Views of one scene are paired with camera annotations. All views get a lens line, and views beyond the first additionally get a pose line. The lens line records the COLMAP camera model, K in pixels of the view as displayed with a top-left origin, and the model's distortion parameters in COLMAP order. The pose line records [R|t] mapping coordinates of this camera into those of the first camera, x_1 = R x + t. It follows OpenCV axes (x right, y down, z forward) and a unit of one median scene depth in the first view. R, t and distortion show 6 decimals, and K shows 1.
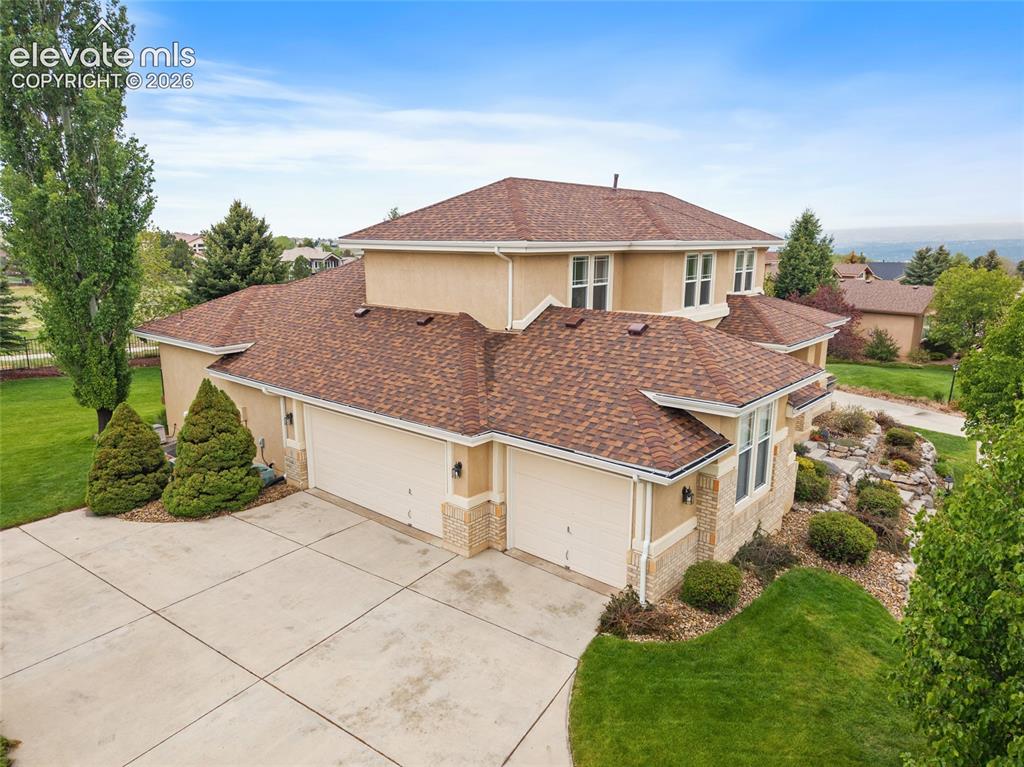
lens RADIAL K [[697.6, 0, 522.7], [0, 697.6, 387.1], [0, 0, 1]] dist [0.003676, -0.001843]
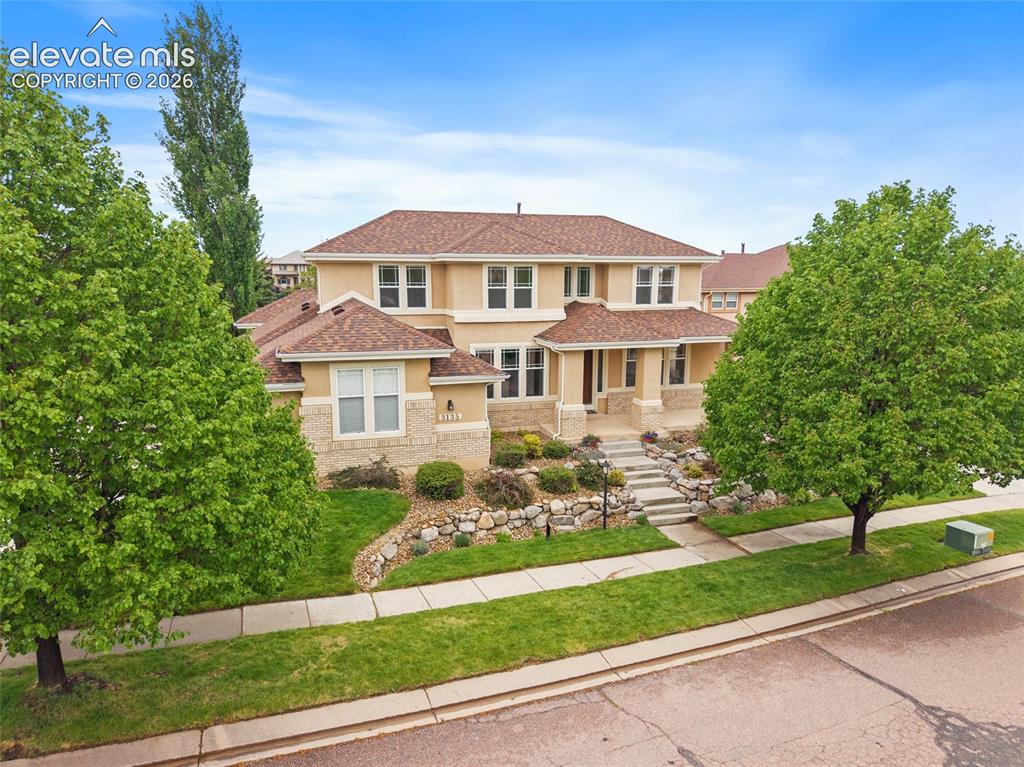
lens RADIAL K [[697.6, 0, 522.7], [0, 697.6, 387.1], [0, 0, 1]] dist [0.003676, -0.001843]
pose [[0.850795, 0.097734, -0.516330, 0.890551], [-0.116630, 0.993167, -0.004188, 0.022771], [0.512392, 0.063783, 0.856380, -0.026846]]
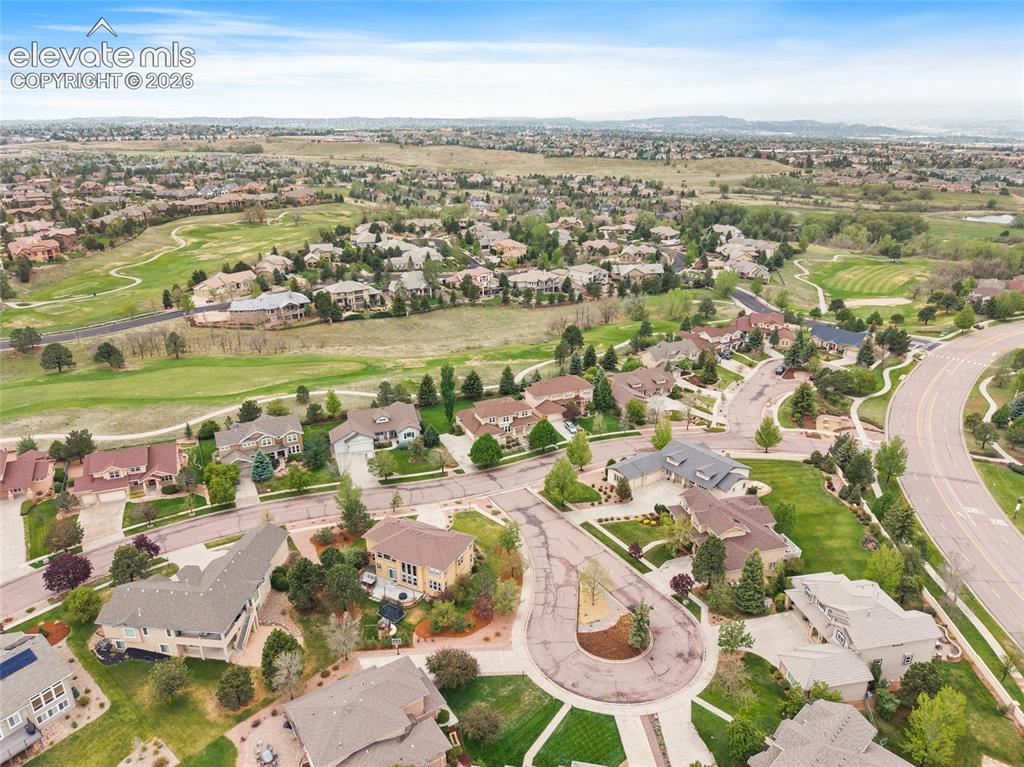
lens RADIAL K [[697.6, 0, 522.7], [0, 697.6, 387.1], [0, 0, 1]] dist [0.003676, -0.001843]
pose [[0.923141, 0.135703, -0.359715, 3.710663], [-0.078194, 0.982351, 0.169920, -2.149191], [0.376425, -0.128733, 0.917460, -7.344692]]
